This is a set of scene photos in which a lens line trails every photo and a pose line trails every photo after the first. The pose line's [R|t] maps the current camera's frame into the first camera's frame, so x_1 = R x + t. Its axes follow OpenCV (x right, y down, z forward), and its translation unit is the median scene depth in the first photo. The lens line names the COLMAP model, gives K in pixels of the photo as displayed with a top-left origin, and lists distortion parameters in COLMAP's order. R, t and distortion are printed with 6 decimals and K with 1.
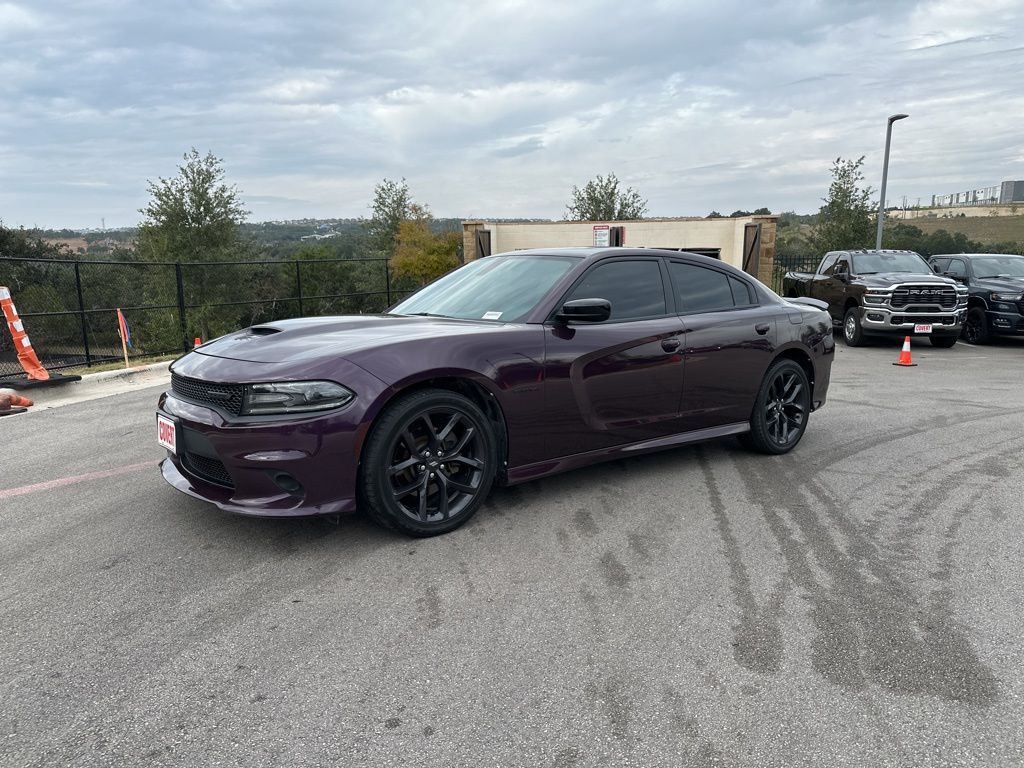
lens RADIAL K [[712.8, 0, 505.2], [0, 712.8, 396.0], [0, 0, 1]] dist [0.040790, -0.052765]
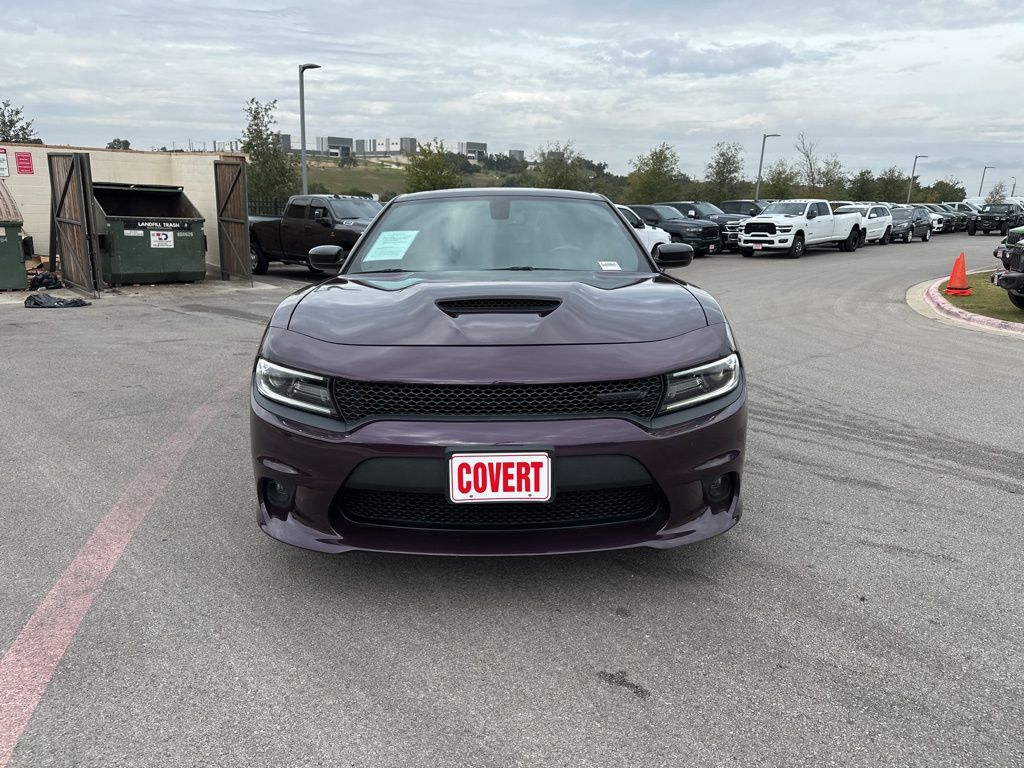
lens RADIAL K [[736.4, 0, 512.0], [0, 736.4, 384.0], [0, 0, 1]] dist [0.003144, -0.009237]
pose [[0.619934, -0.164066, 0.767310, -0.710927], [0.122228, 0.986150, 0.112106, -0.071954], [-0.775076, 0.024288, 0.631401, 0.454560]]
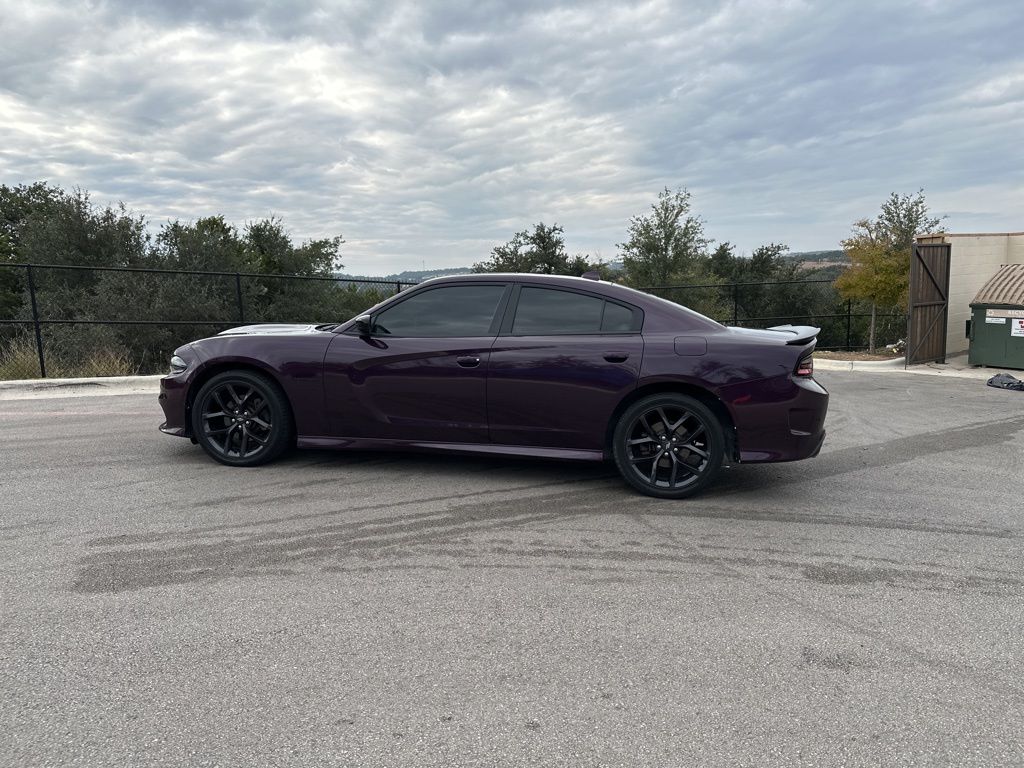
lens RADIAL K [[712.1, 0, 504.4], [0, 712.1, 390.8], [0, 0, 1]] dist [0.062081, -0.071087]
pose [[0.661037, 0.100638, -0.743574, 1.061939], [-0.129147, 0.991436, 0.019373, -0.051874], [0.739156, 0.083224, 0.668373, 0.291180]]
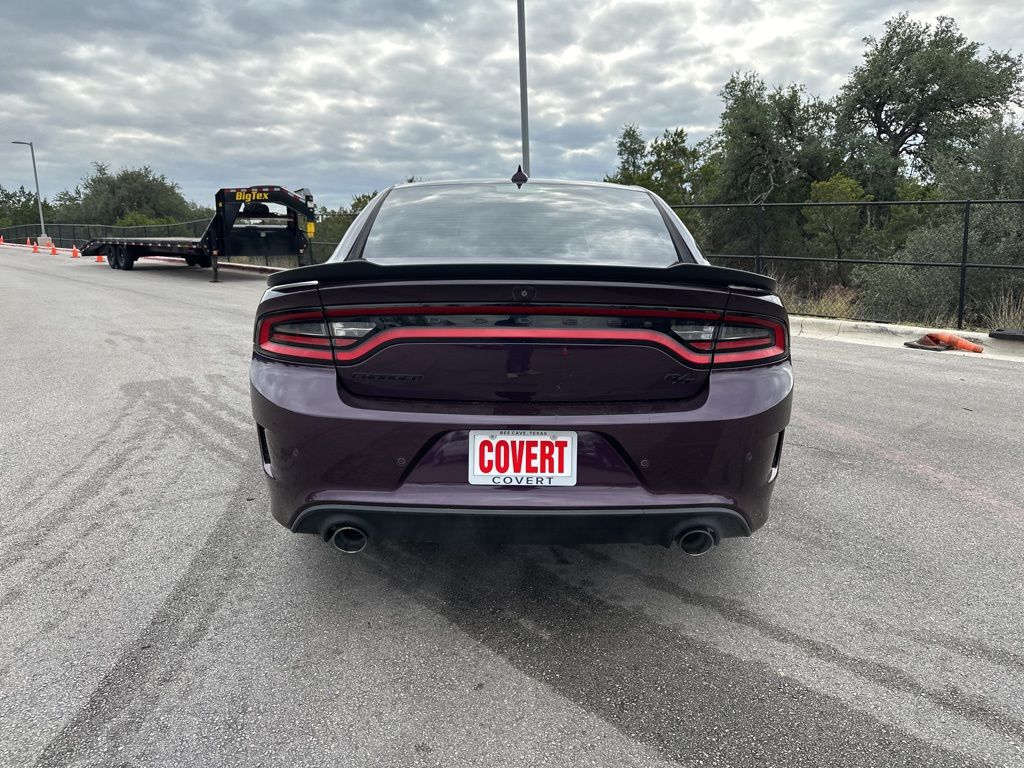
lens RADIAL K [[716.8, 0, 507.2], [0, 716.8, 392.8], [0, 0, 1]] dist [0.004177, -0.007428]
pose [[-0.626884, 0.162838, -0.761905, 0.852723], [-0.125372, 0.944087, 0.304929, -0.252117], [0.768959, 0.286677, -0.571418, 1.695738]]
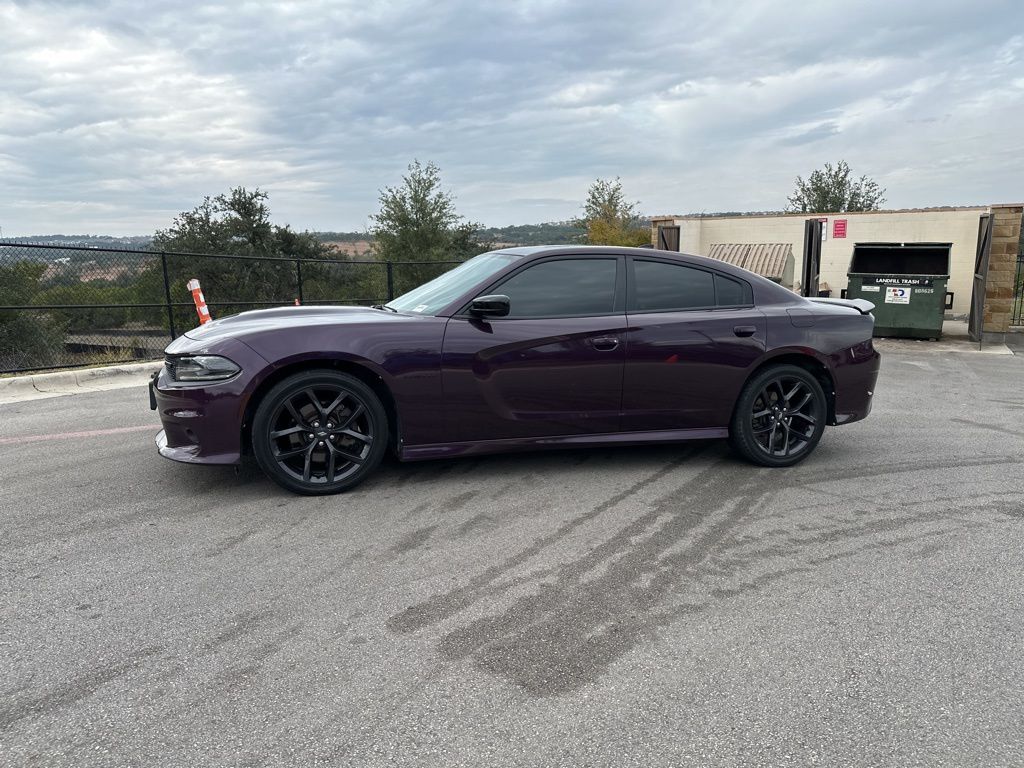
lens RADIAL K [[712.8, 0, 505.2], [0, 712.8, 396.0], [0, 0, 1]] dist [0.040790, -0.052765]
pose [[0.933901, 0.065489, -0.351482, 0.440076], [-0.064433, 0.997814, 0.014716, -0.002258], [0.351677, 0.008904, 0.936079, 0.009904]]
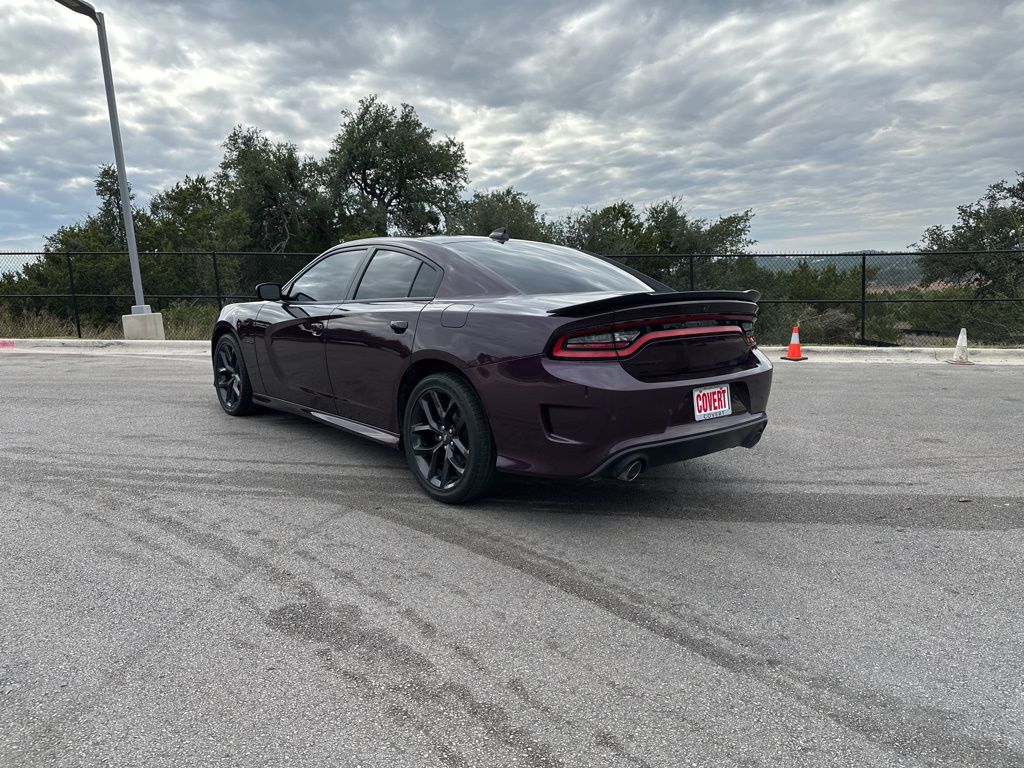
lens RADIAL K [[712.8, 0, 505.2], [0, 712.8, 396.0], [0, 0, 1]] dist [0.040790, -0.052765]
pose [[0.031494, 0.155760, -0.987293, 1.279883], [-0.149506, 0.977404, 0.149431, -0.168385], [0.988259, 0.142900, 0.054070, 1.191542]]
